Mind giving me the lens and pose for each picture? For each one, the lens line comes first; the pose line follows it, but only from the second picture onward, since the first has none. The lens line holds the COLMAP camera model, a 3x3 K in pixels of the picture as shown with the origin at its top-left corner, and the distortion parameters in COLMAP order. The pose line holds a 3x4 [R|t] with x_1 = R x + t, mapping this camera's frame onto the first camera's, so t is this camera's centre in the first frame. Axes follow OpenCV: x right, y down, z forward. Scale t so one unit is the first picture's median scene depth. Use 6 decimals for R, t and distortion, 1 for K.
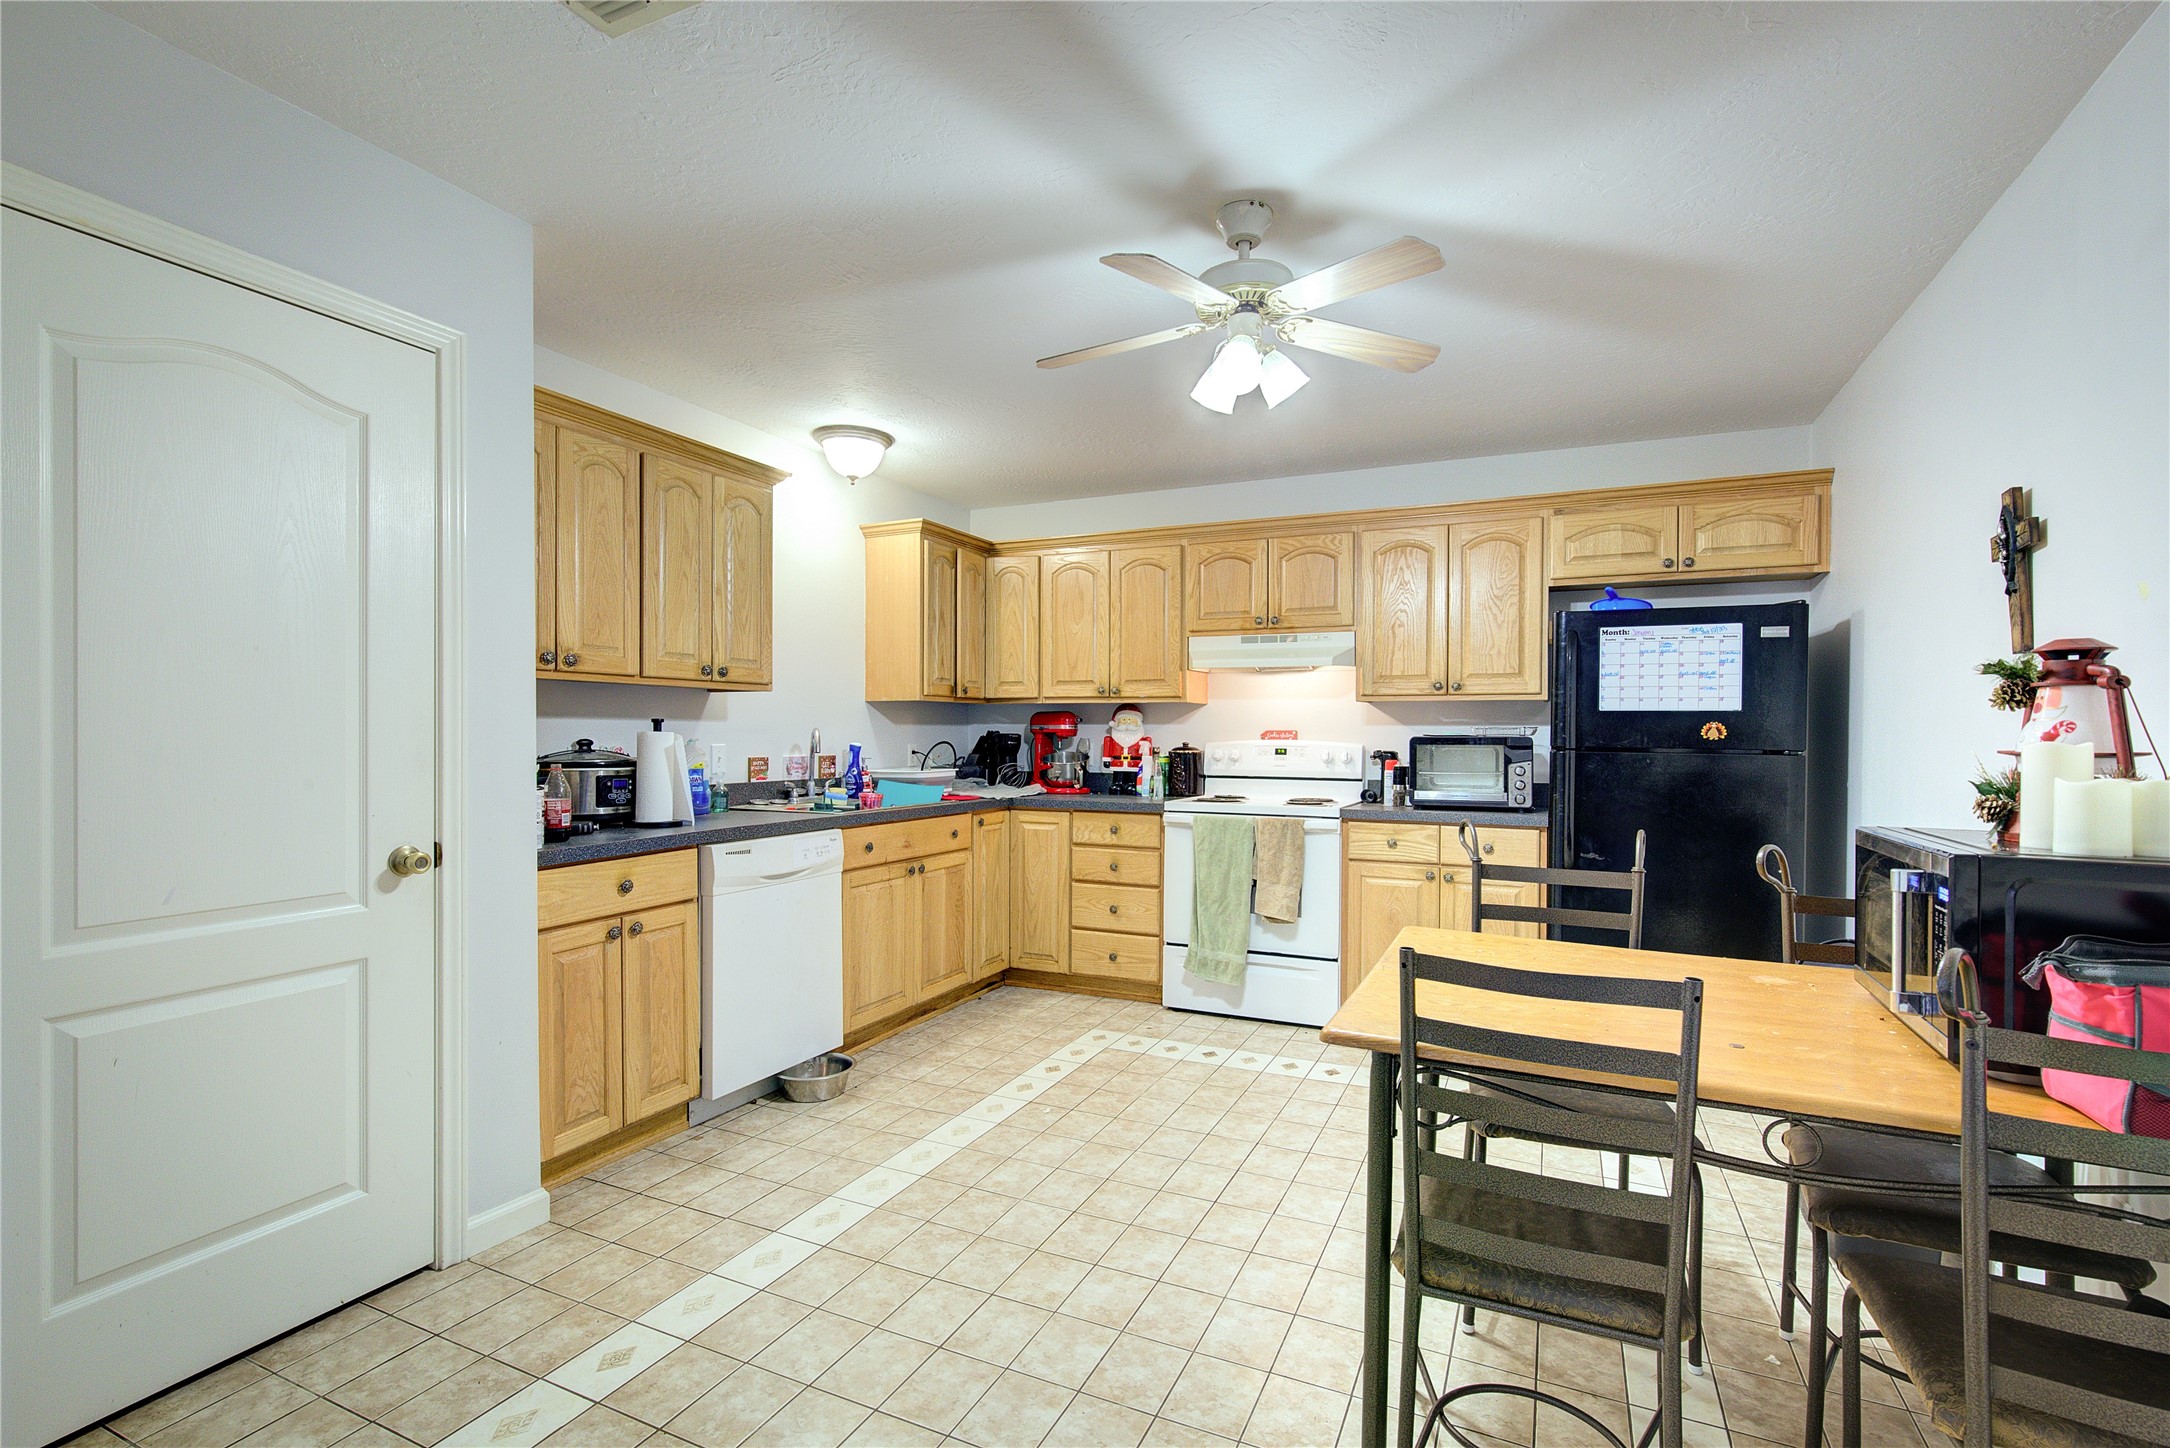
lens RADIAL K [[987.7, 0, 1093.1], [0, 987.7, 734.1], [0, 0, 1]] dist [-0.001635, -0.000760]
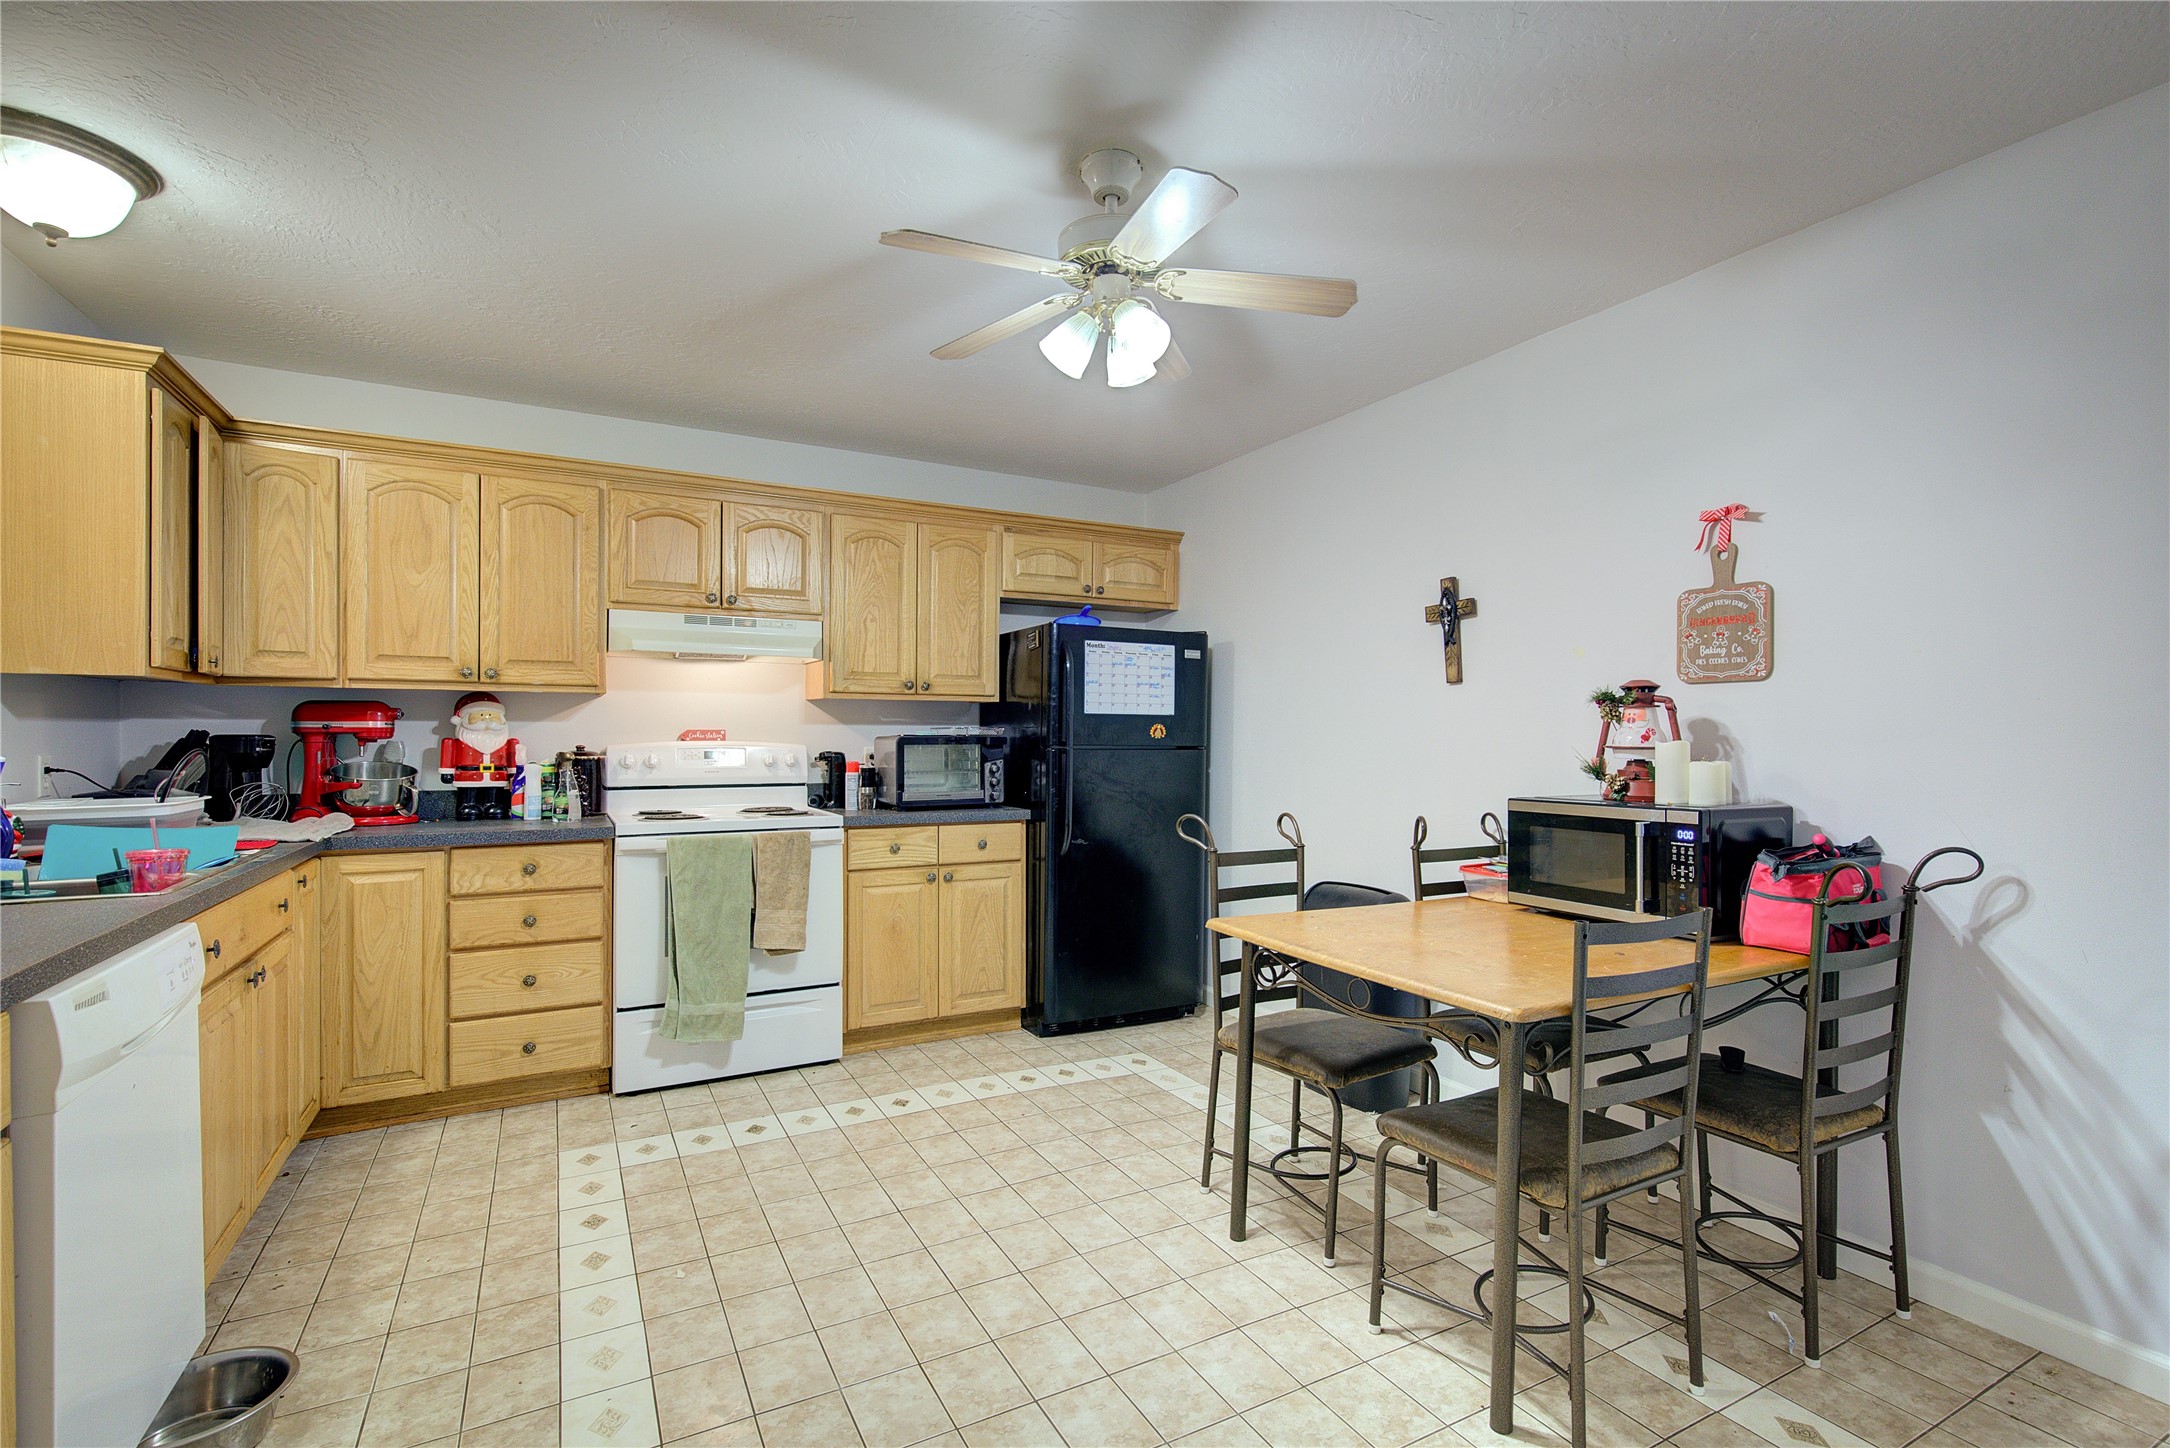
lens RADIAL K [[987.7, 0, 1091.4], [0, 987.7, 732.1], [0, 0, 1]] dist [-0.001635, -0.000760]
pose [[0.591615, -0.002123, 0.806218, -0.343064], [0.000739, 0.999998, 0.002091, -0.003611], [-0.806221, -0.000641, 0.591615, 0.274035]]
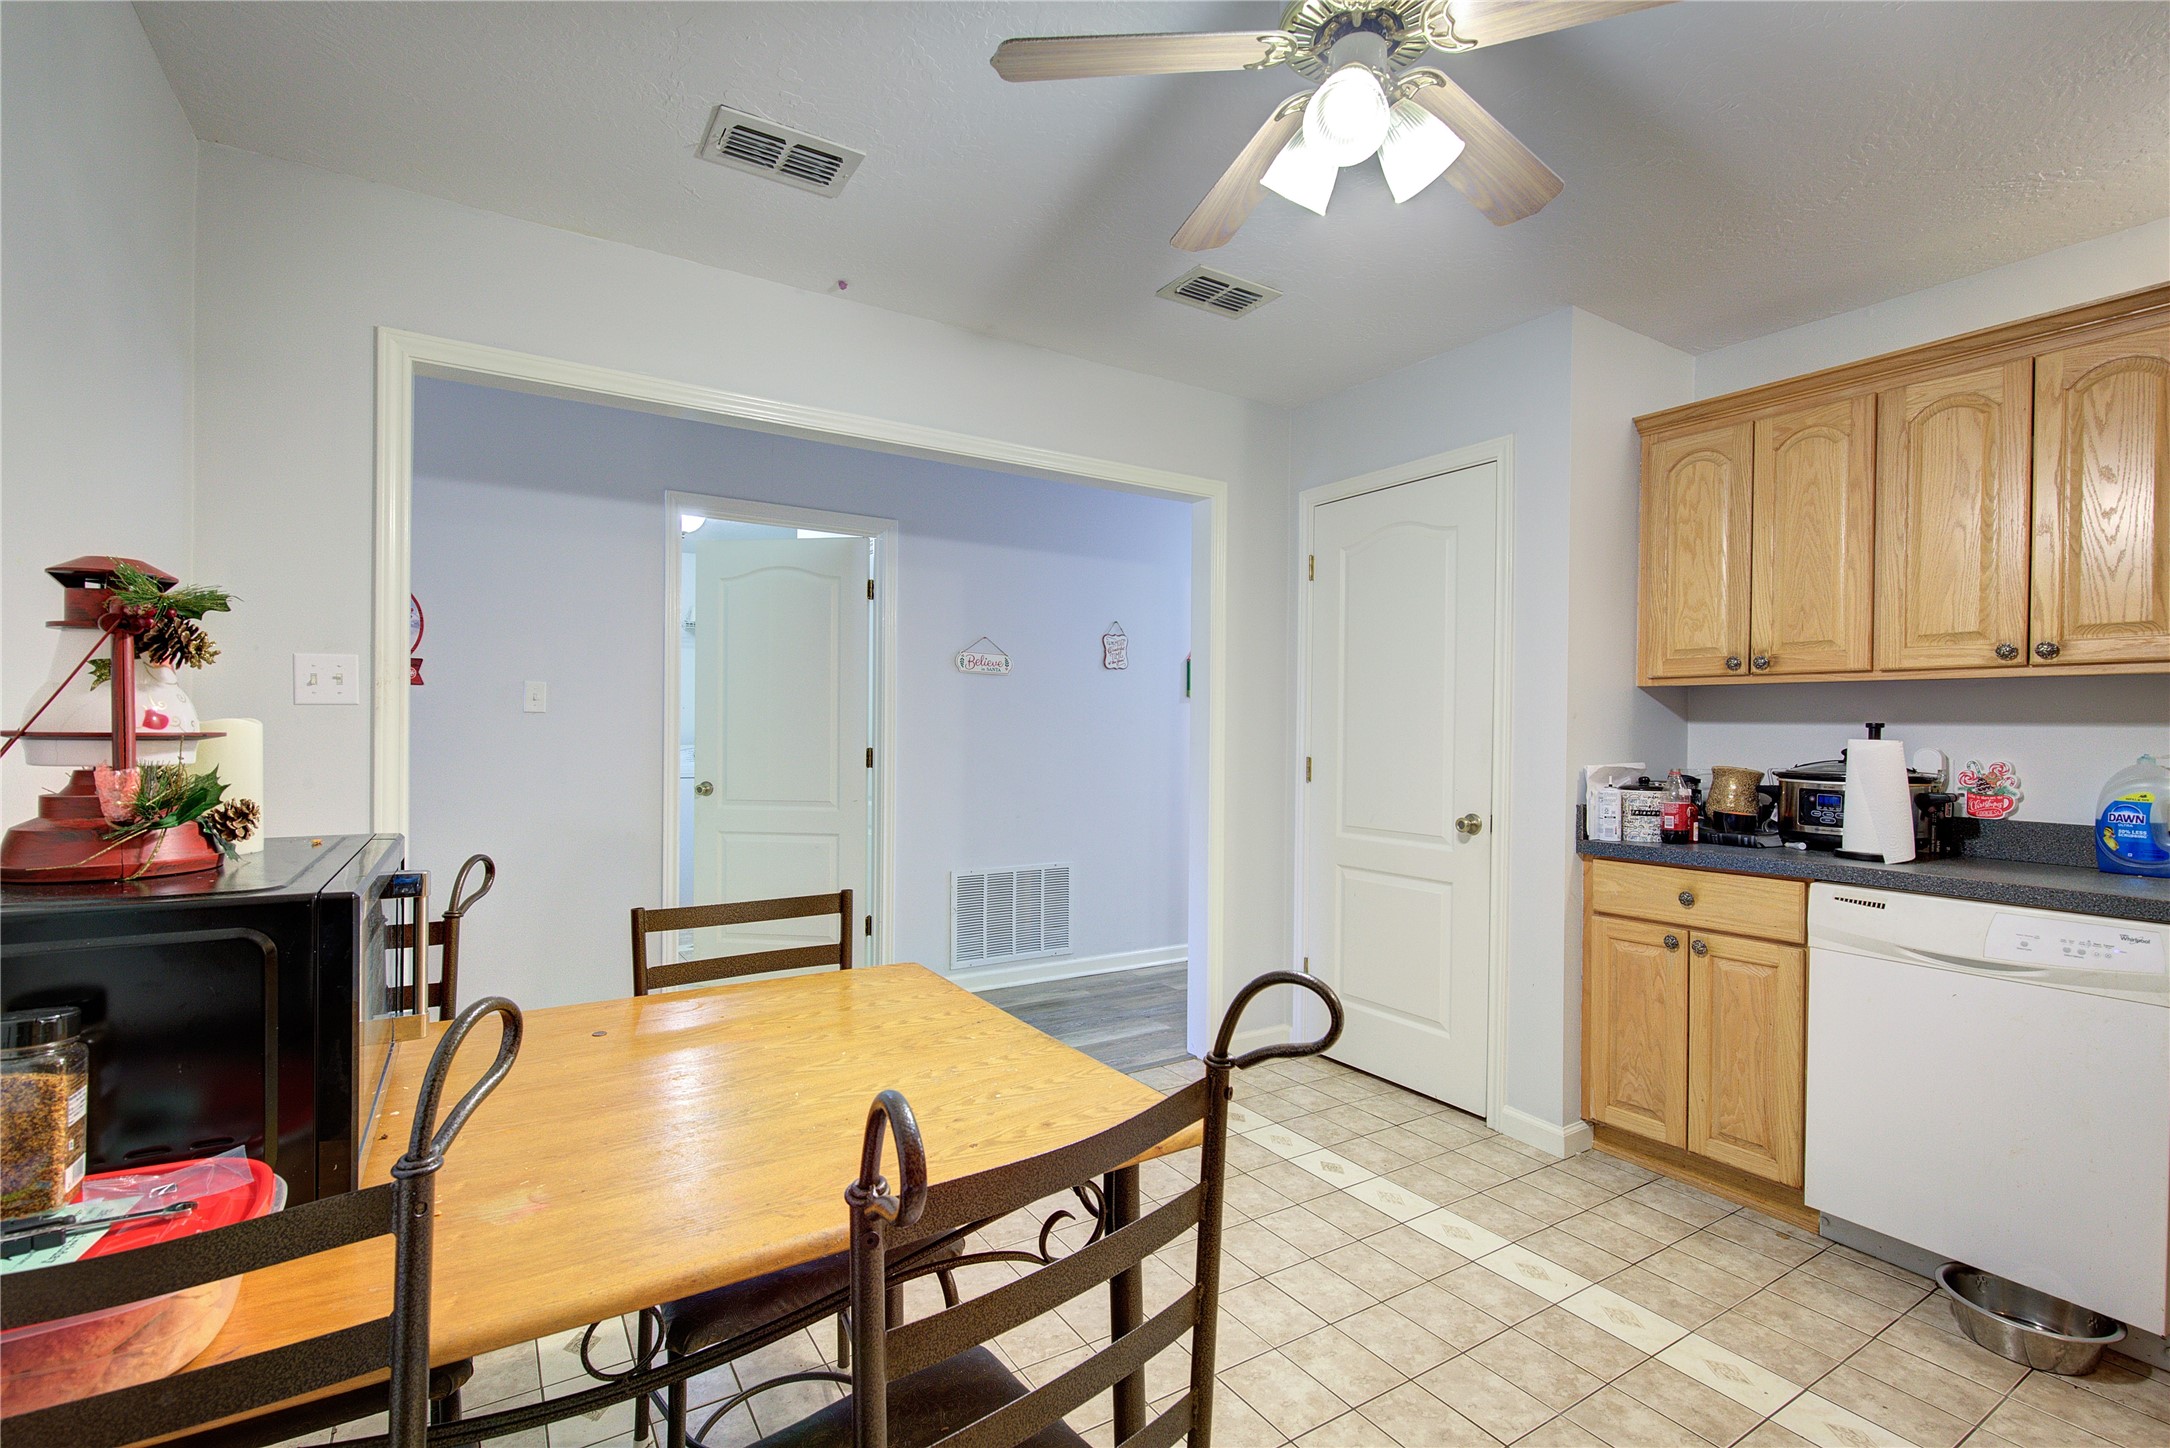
lens RADIAL K [[987.7, 0, 1088.0], [0, 987.7, 729.9], [0, 0, 1]] dist [-0.001635, -0.000760]
pose [[-0.539427, -0.010004, -0.841973, 0.436087], [-0.018159, 0.999835, -0.000246, 0.001184], [0.841837, 0.015157, -0.539520, 0.689976]]
